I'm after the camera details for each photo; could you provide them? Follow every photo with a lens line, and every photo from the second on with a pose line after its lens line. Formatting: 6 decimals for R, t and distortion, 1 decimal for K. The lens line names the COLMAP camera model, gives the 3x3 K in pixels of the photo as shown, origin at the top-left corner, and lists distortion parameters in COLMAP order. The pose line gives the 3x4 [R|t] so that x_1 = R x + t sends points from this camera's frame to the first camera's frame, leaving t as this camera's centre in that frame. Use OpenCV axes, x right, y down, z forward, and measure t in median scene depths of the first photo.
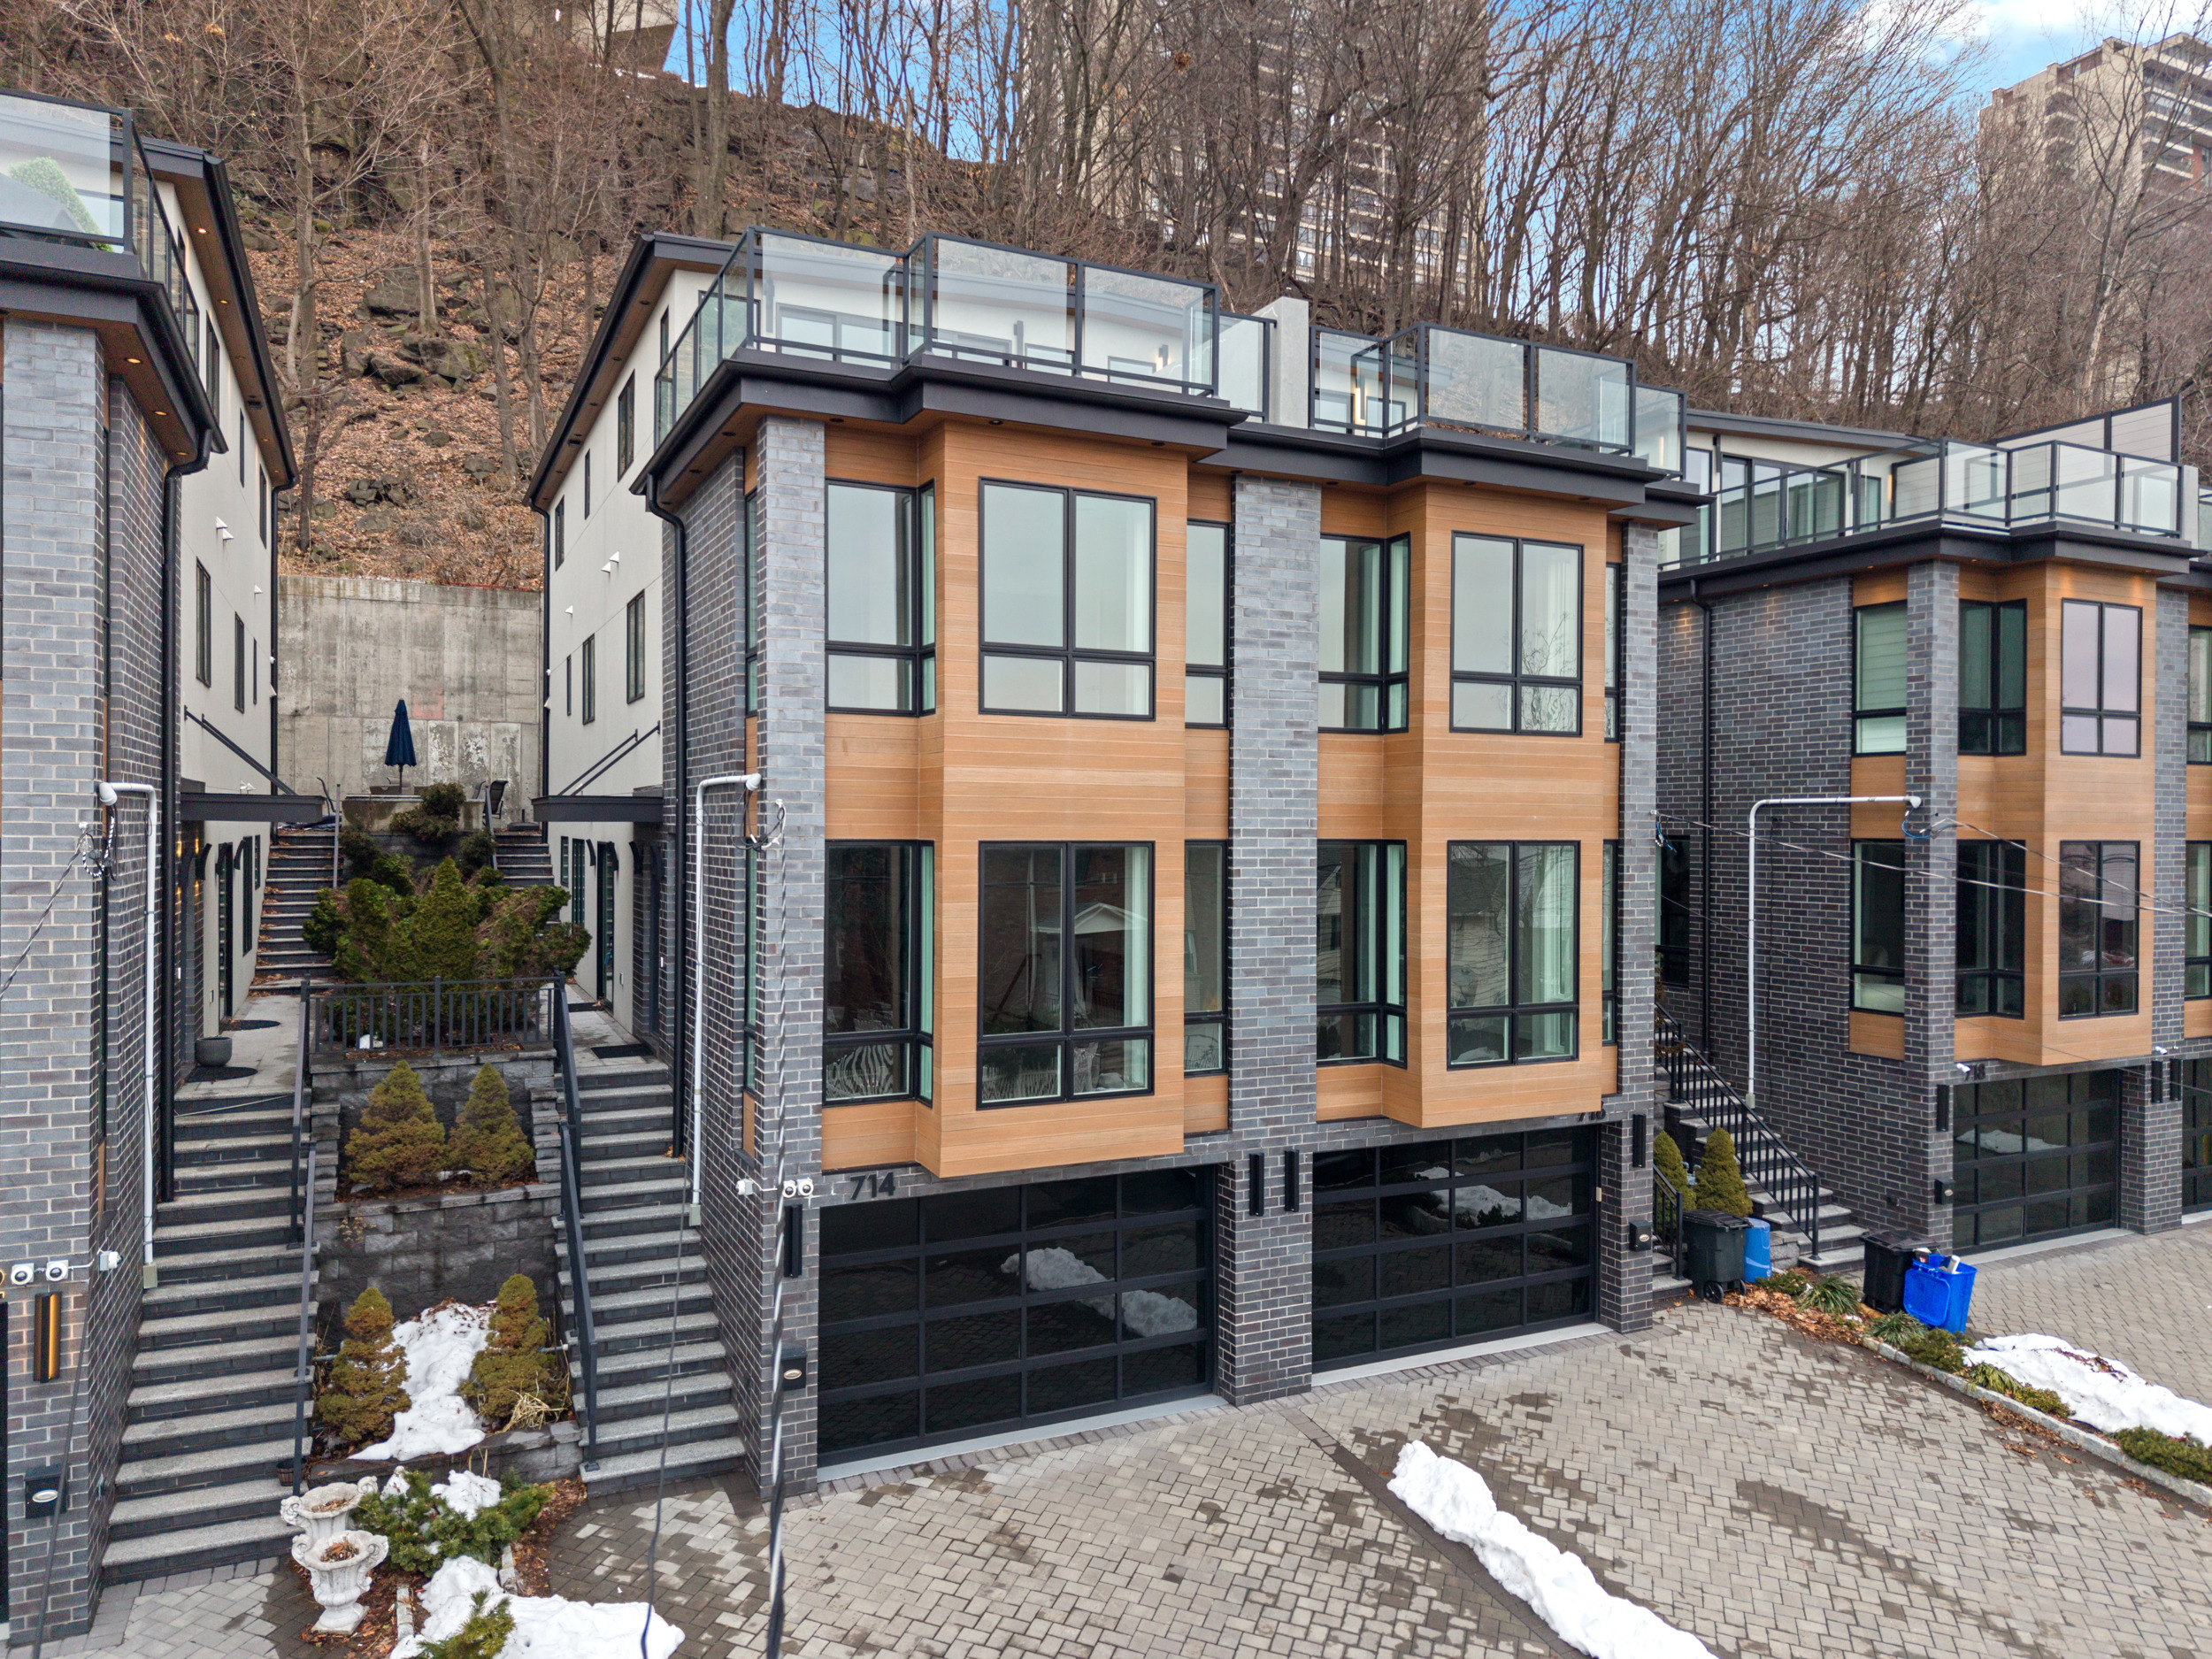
lens RADIAL K [[1485.0, 0, 1104.3], [0, 1485.0, 828.0], [0, 0, 1]] dist [0.035023, -0.035219]
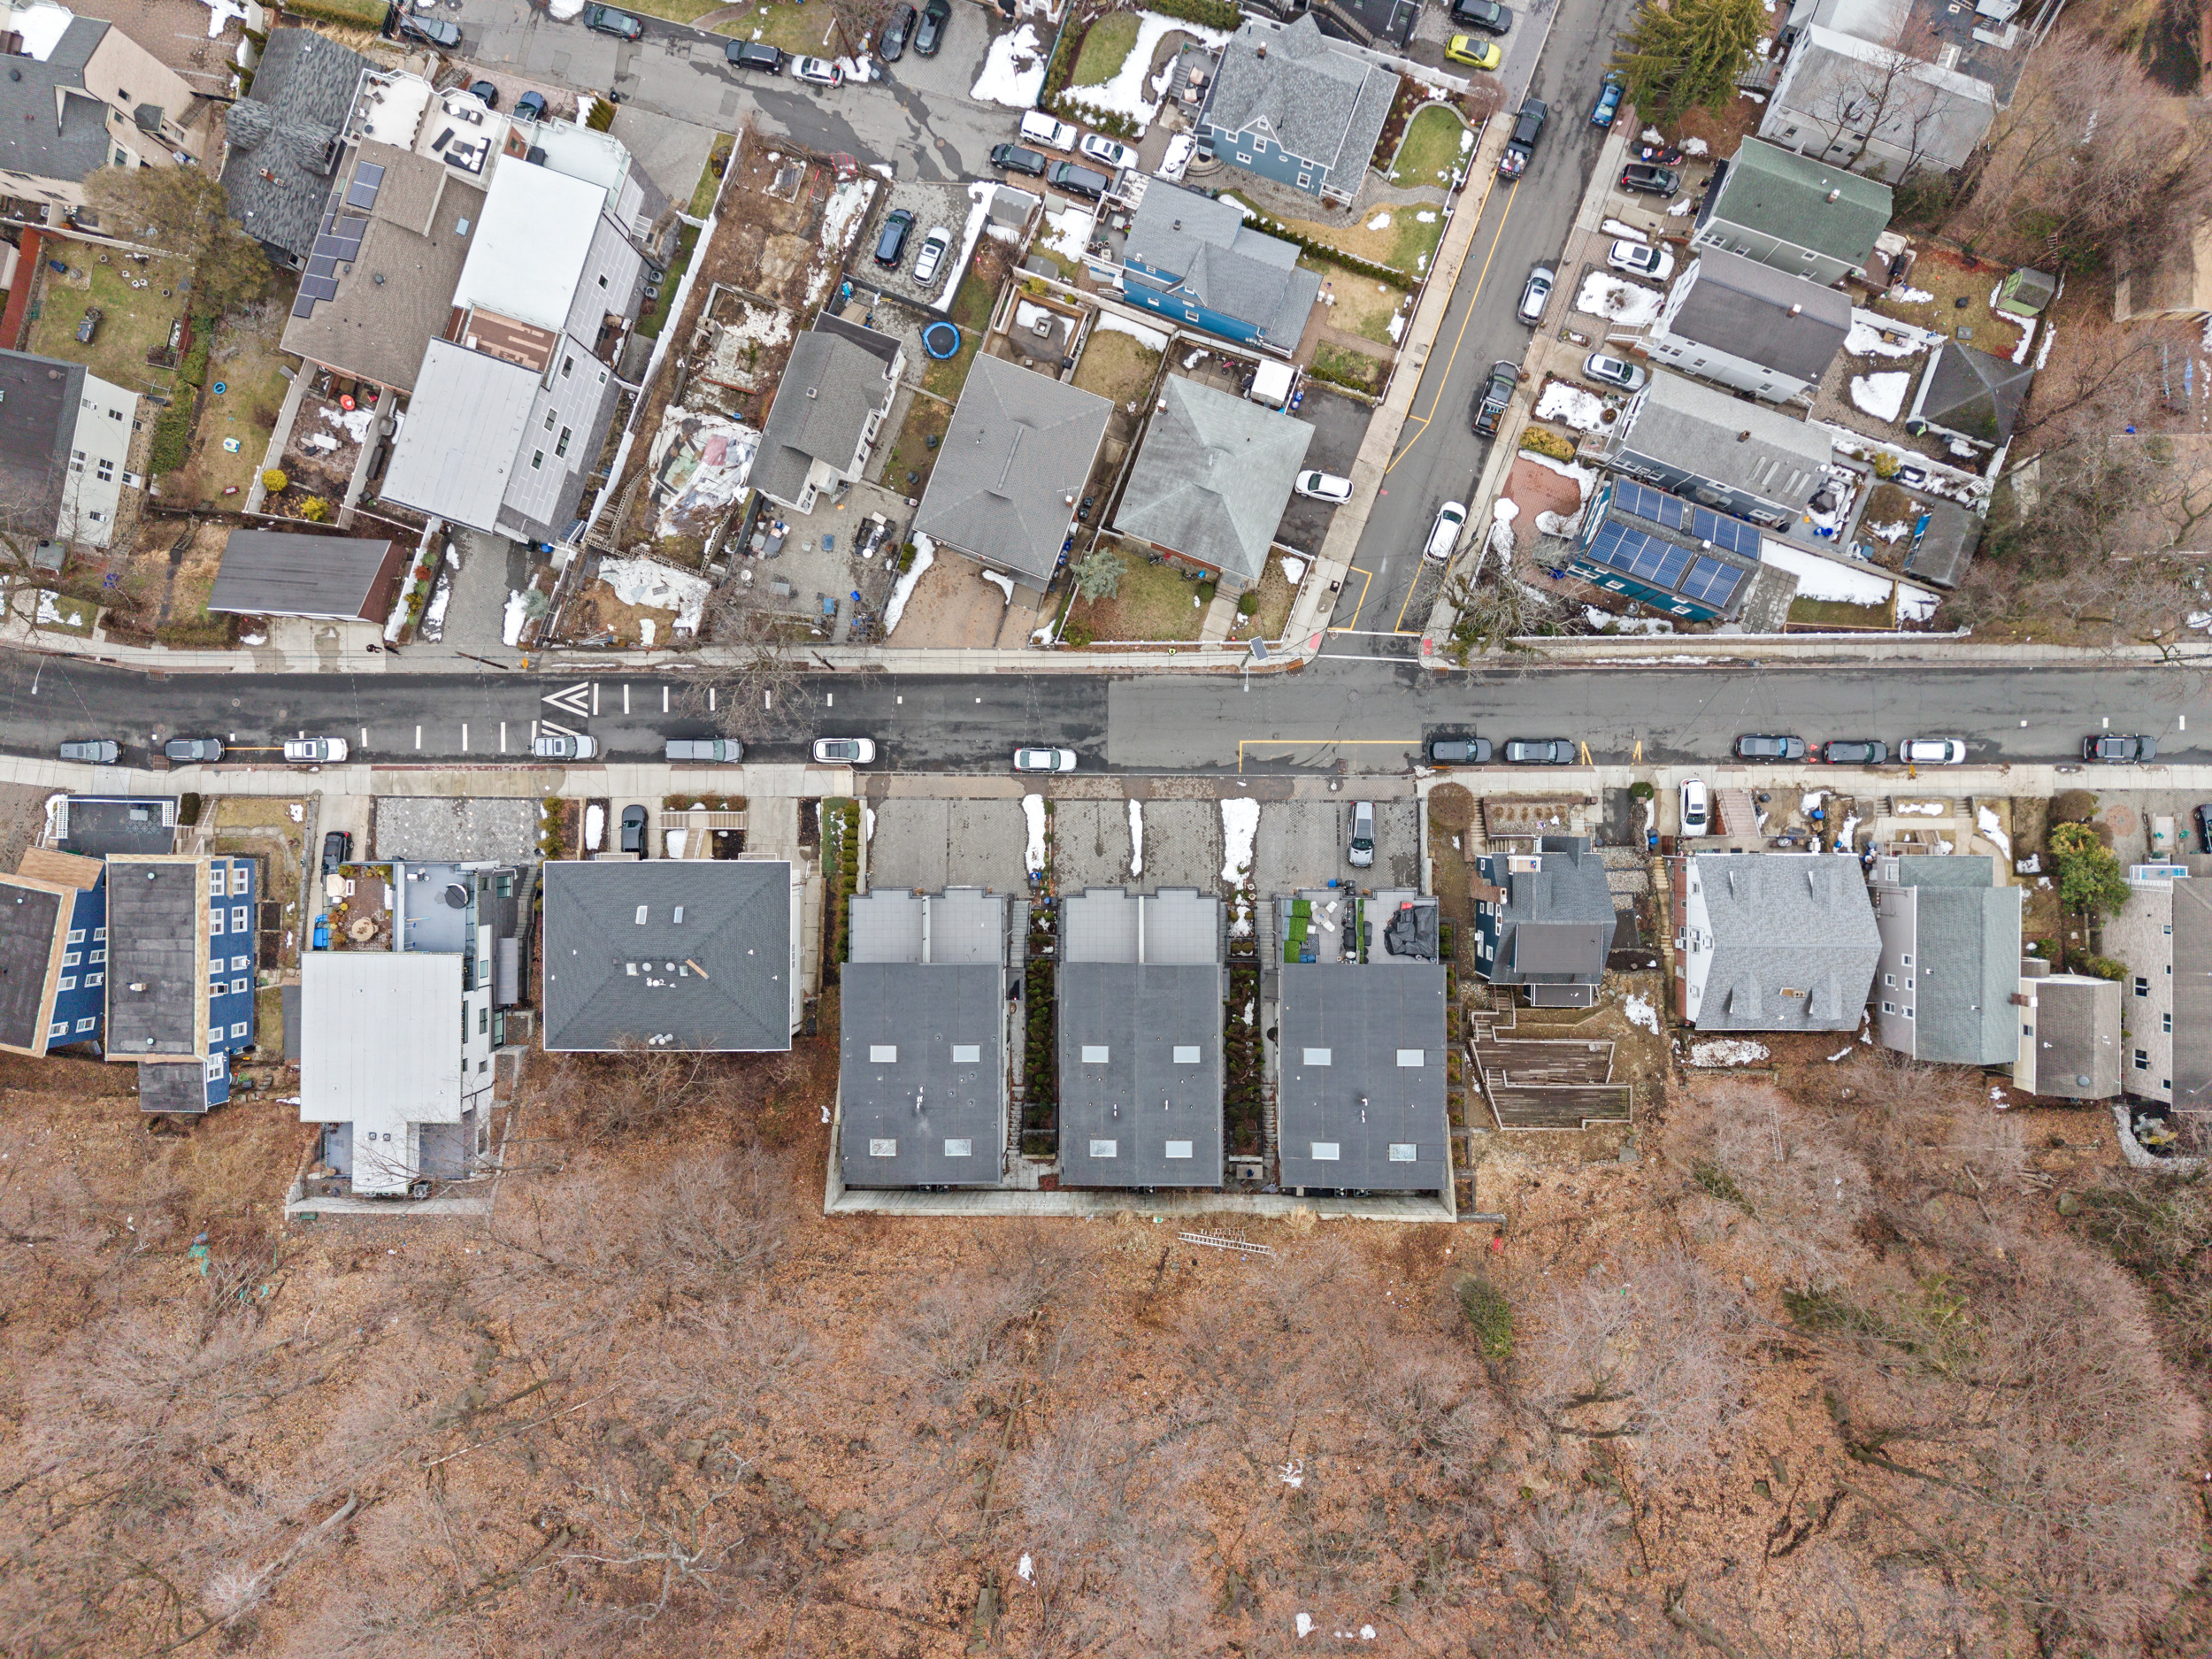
lens RADIAL K [[1467.6, 0, 1105.3], [0, 1467.6, 822.9], [0, 0, 1]] dist [0.125464, -0.282066]
pose [[-0.900321, -0.434682, 0.021776, 0.301206], [0.030204, -0.012489, 0.999466, -7.691691], [-0.434178, 0.900497, 0.024373, 0.612396]]
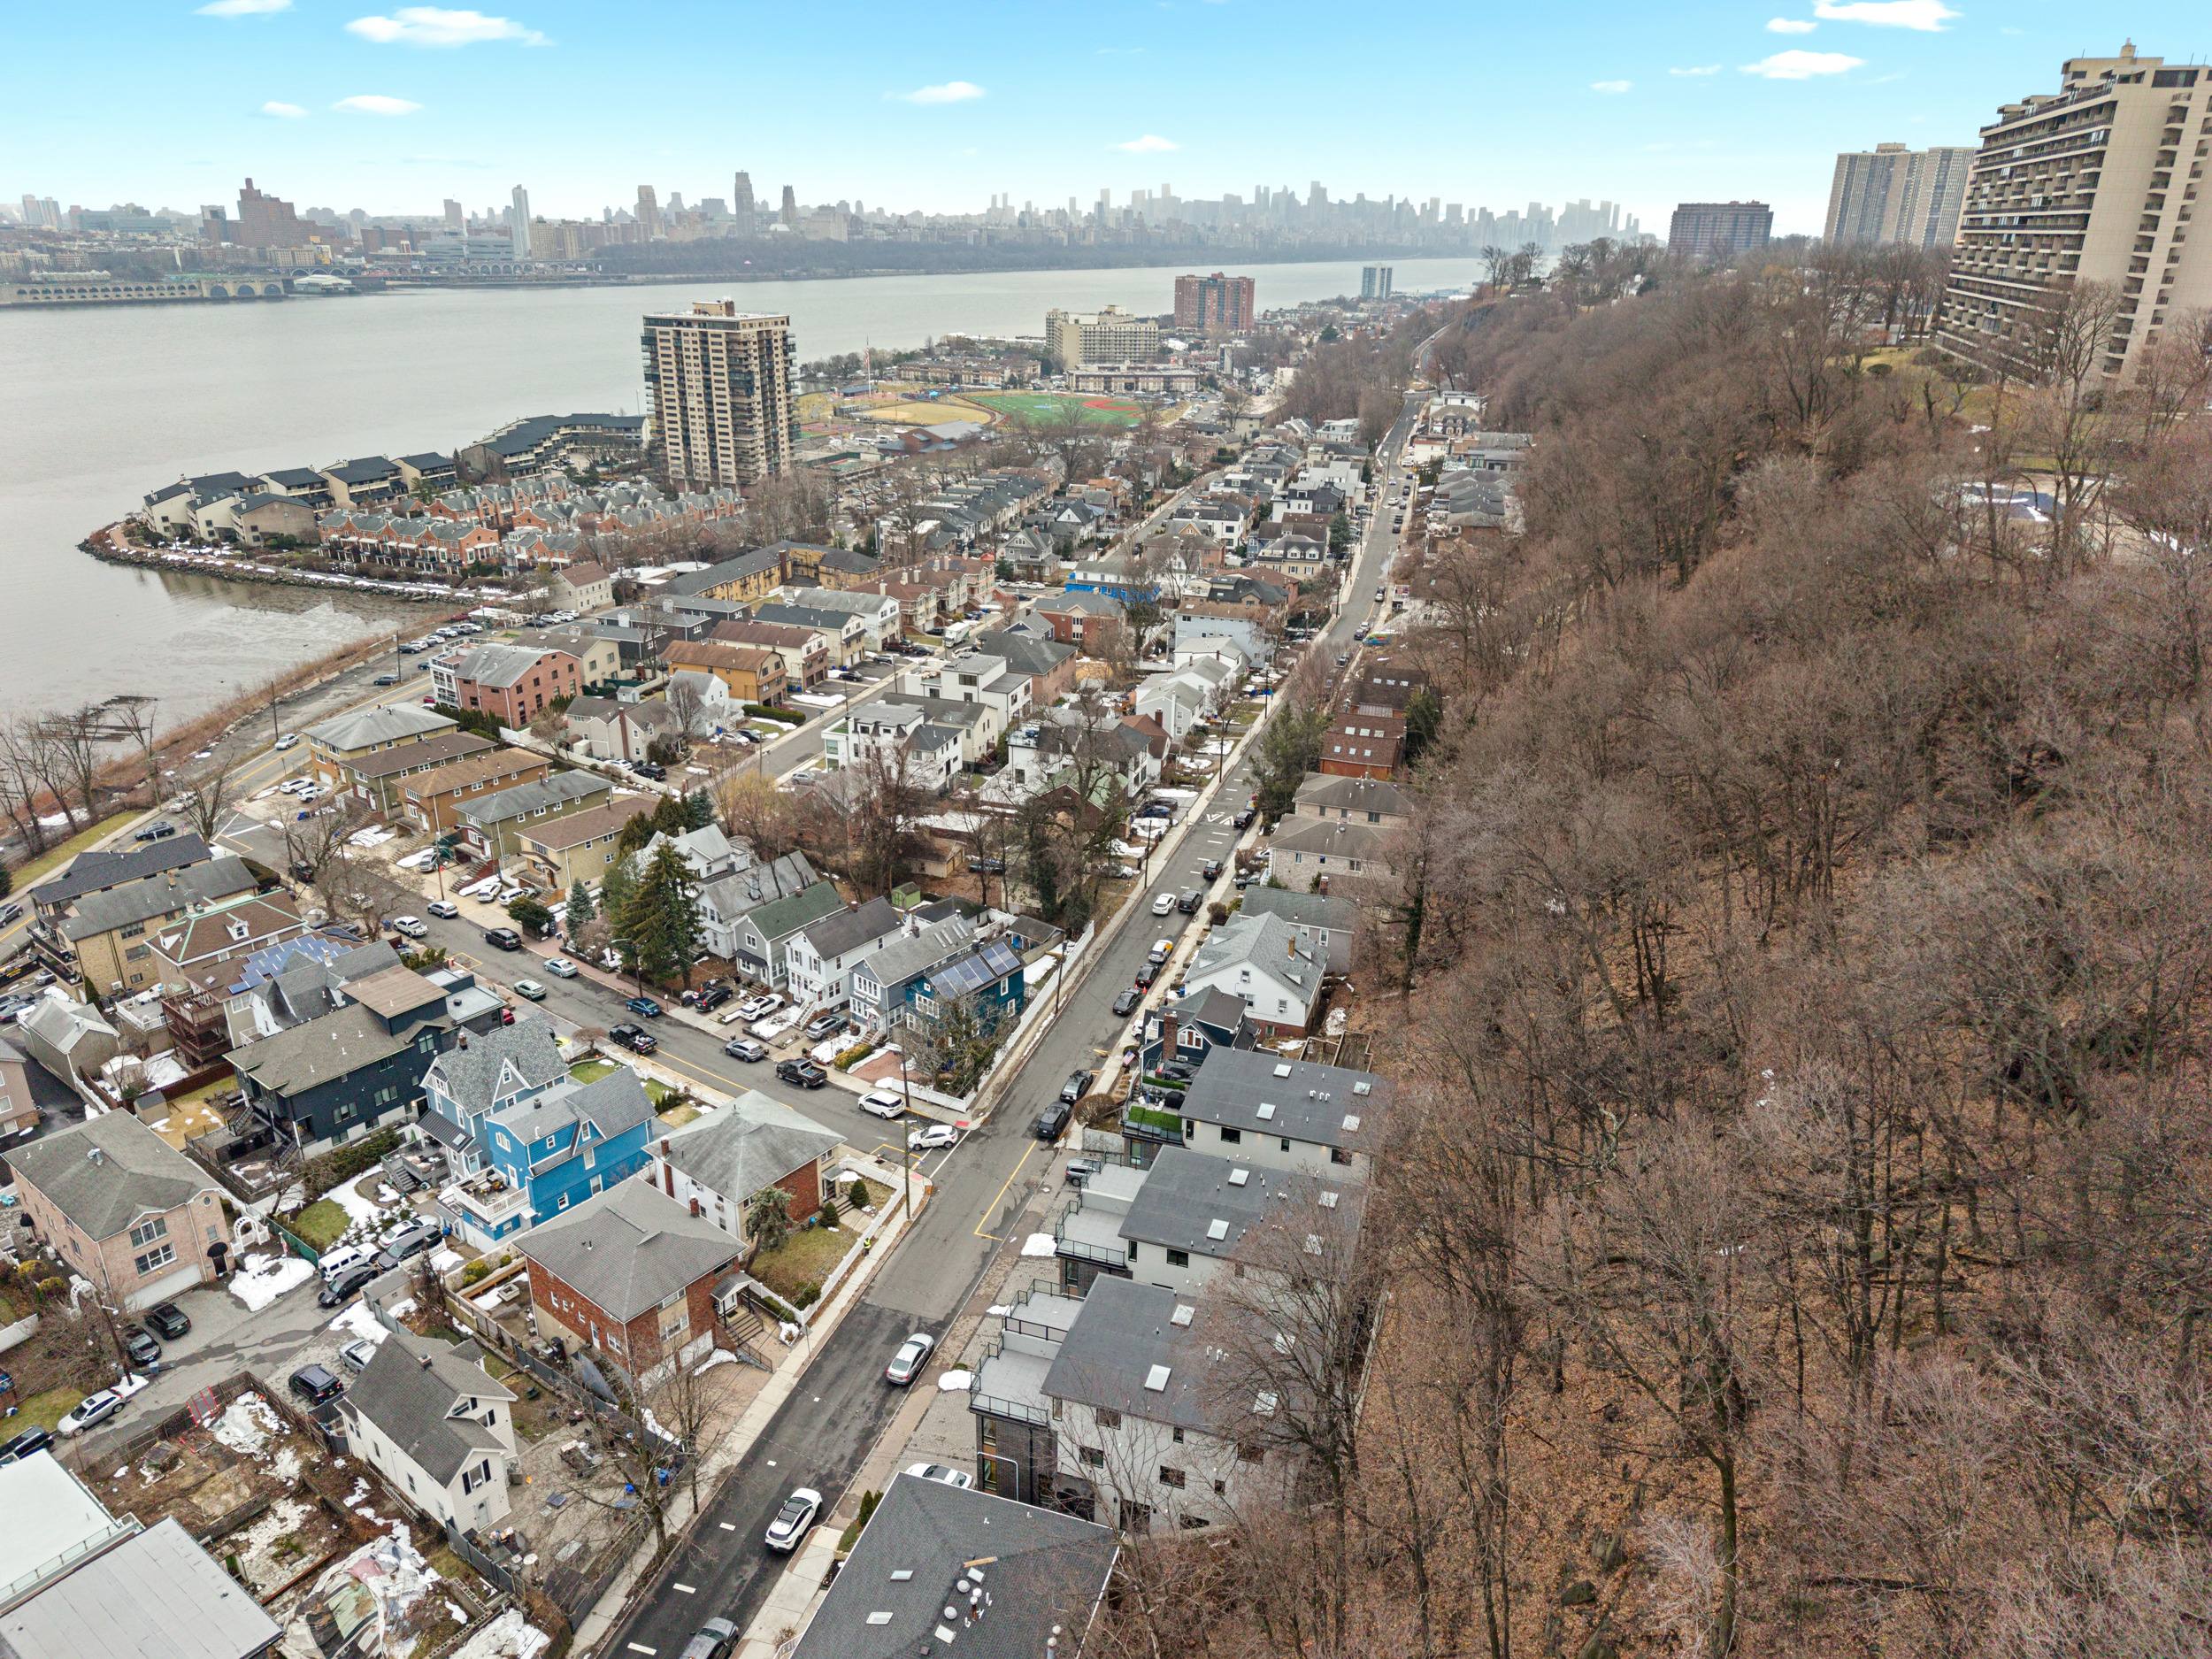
lens RADIAL K [[1495.7, 0, 1099.1], [0, 1495.7, 822.7], [0, 0, 1]] dist [0.007637, -0.002582]
pose [[-0.689912, 0.254954, -0.677511, 4.708614], [-0.017355, 0.929831, 0.367577, -4.869899], [0.723686, 0.265354, -0.637076, 5.427651]]
